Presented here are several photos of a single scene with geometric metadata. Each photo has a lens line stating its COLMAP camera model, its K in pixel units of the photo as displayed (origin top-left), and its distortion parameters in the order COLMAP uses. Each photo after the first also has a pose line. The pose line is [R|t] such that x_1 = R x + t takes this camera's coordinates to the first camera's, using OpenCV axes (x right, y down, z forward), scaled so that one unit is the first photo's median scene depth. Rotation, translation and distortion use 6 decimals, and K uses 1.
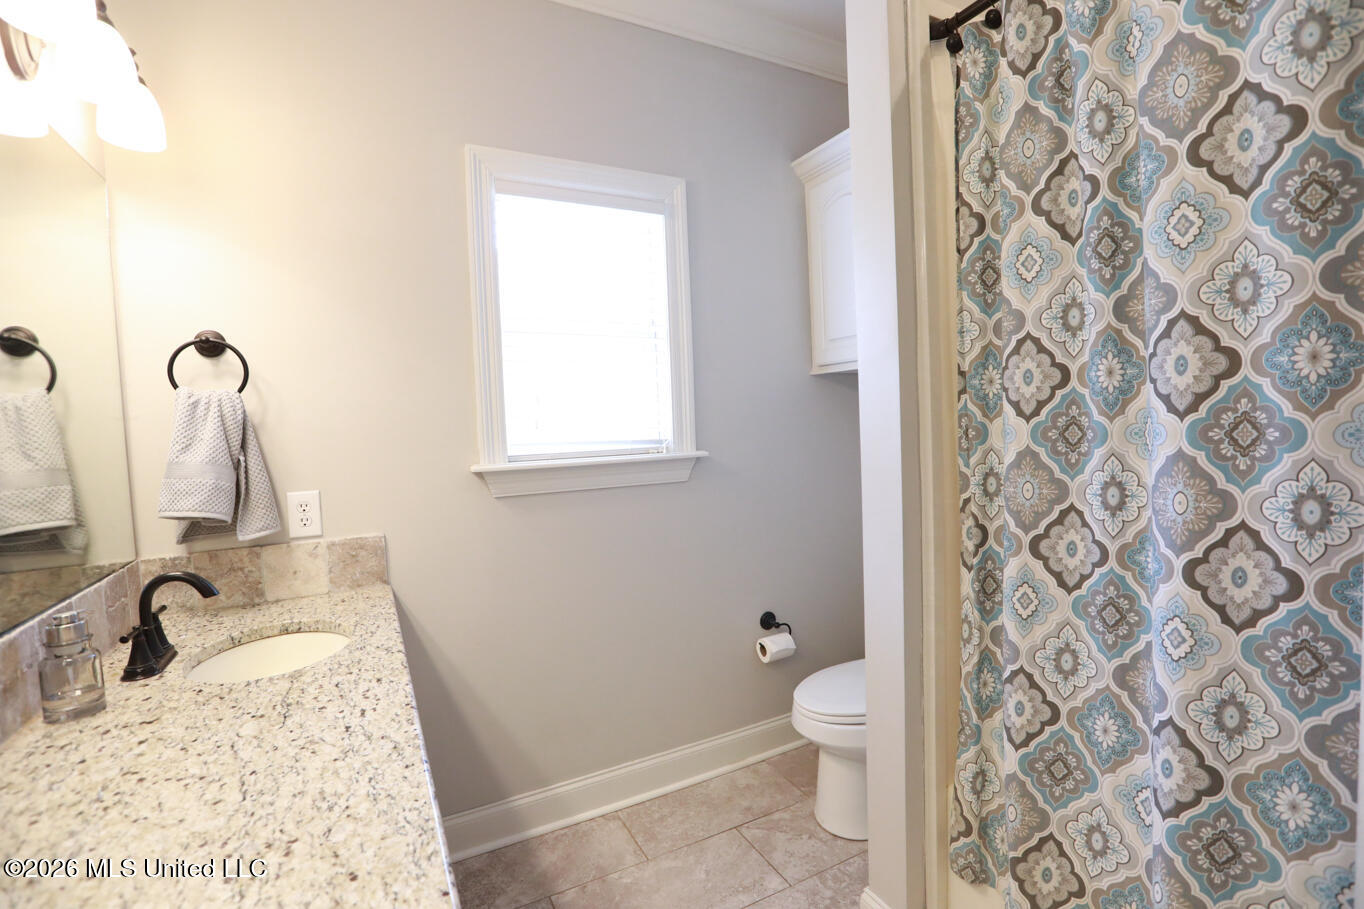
lens RADIAL K [[628.0, 0, 676.5], [0, 628.0, 454.9], [0, 0, 1]] dist [-0.030200, 0.006952]
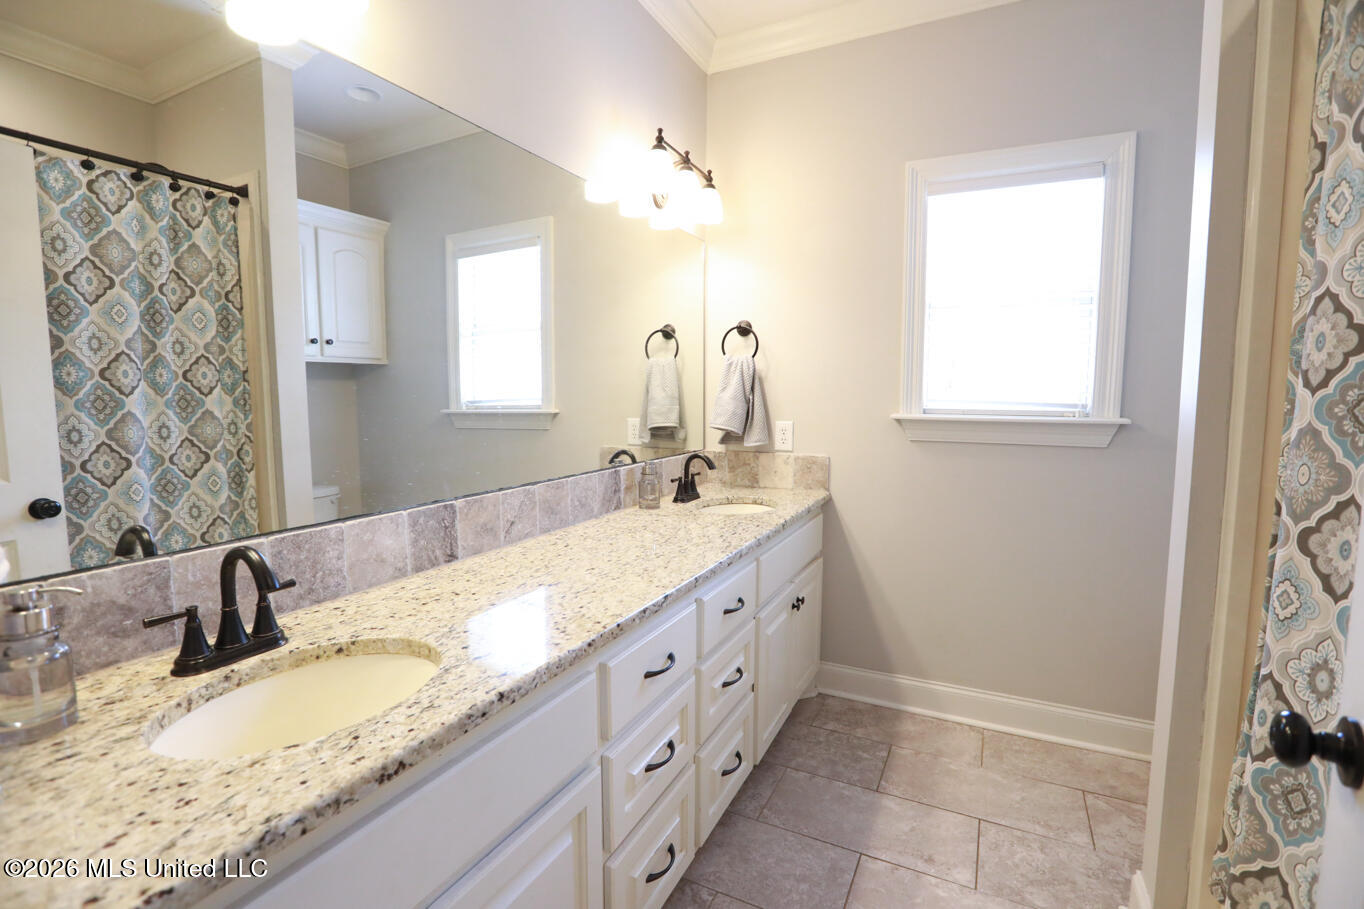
lens RADIAL K [[628.0, 0, 690.5], [0, 628.0, 451.8], [0, 0, 1]] dist [-0.030200, 0.006952]
pose [[0.595079, 0.117085, -0.795092, 0.590900], [-0.071492, 0.993120, 0.092740, 0.006608], [0.800481, 0.001655, 0.599356, -0.149185]]
